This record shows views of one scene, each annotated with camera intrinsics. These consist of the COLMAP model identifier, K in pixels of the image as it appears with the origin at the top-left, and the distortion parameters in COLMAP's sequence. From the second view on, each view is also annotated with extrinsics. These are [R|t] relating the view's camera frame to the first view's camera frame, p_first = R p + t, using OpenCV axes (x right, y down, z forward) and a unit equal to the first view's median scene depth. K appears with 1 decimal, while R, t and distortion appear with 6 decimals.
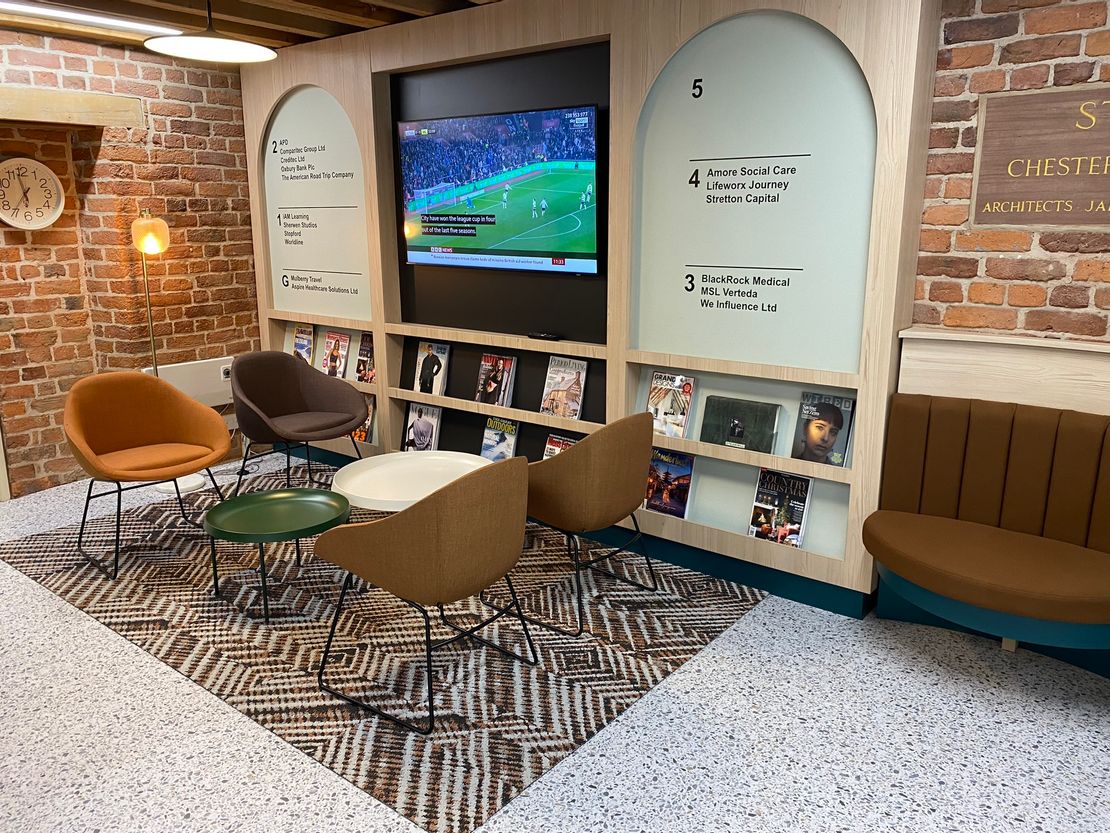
lens RADIAL K [[828.9, 0, 555.0], [0, 828.9, 416.5], [0, 0, 1]] dist [-0.008205, -0.008266]
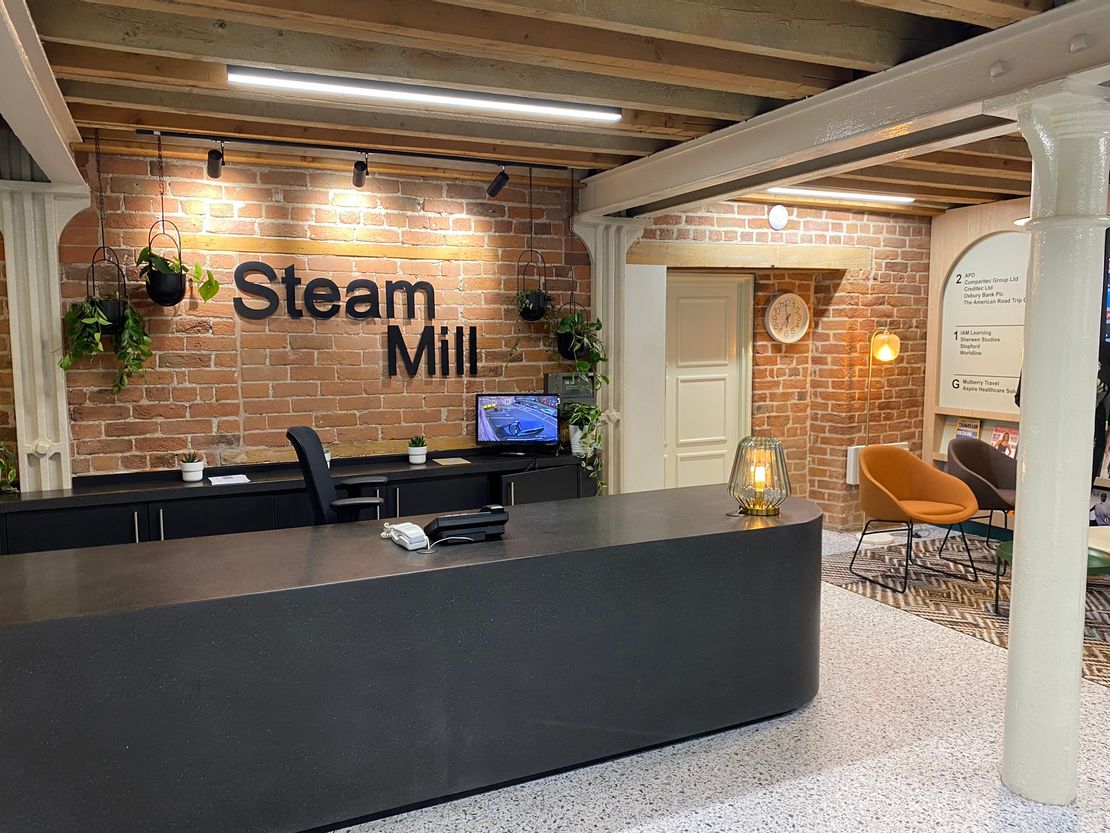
lens RADIAL K [[839.7, 0, 555.0], [0, 839.7, 416.5], [0, 0, 1]] dist [0.001744, 0.006697]
pose [[0.897159, 0.038330, -0.440041, -0.357085], [-0.096723, 0.989097, -0.111045, 0.093897], [0.430987, 0.142187, 0.891085, -0.423520]]
